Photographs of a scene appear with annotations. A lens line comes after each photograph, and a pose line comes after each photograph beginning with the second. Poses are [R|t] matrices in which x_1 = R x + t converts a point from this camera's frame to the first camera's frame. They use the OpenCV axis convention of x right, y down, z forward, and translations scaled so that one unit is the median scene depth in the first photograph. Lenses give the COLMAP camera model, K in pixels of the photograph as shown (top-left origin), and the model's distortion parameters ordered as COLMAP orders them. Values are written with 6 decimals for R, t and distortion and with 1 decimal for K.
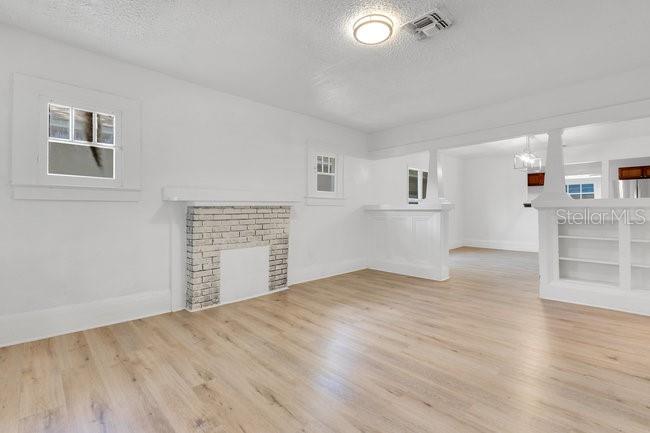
lens RADIAL K [[292.1, 0, 338.1], [0, 292.1, 204.7], [0, 0, 1]] dist [0.029159, 0.000814]
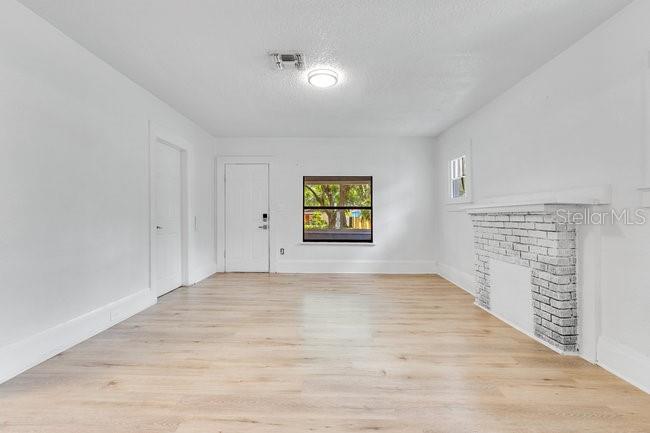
lens RADIAL K [[310.4, 0, 327.9], [0, 310.4, 216.5], [0, 0, 1]] dist [0.003756, 0.000753]
pose [[-0.718125, -0.006765, -0.695882, 0.696865], [-0.006158, 0.999975, -0.003366, 0.022391], [0.695887, 0.001868, -0.718149, 1.319874]]
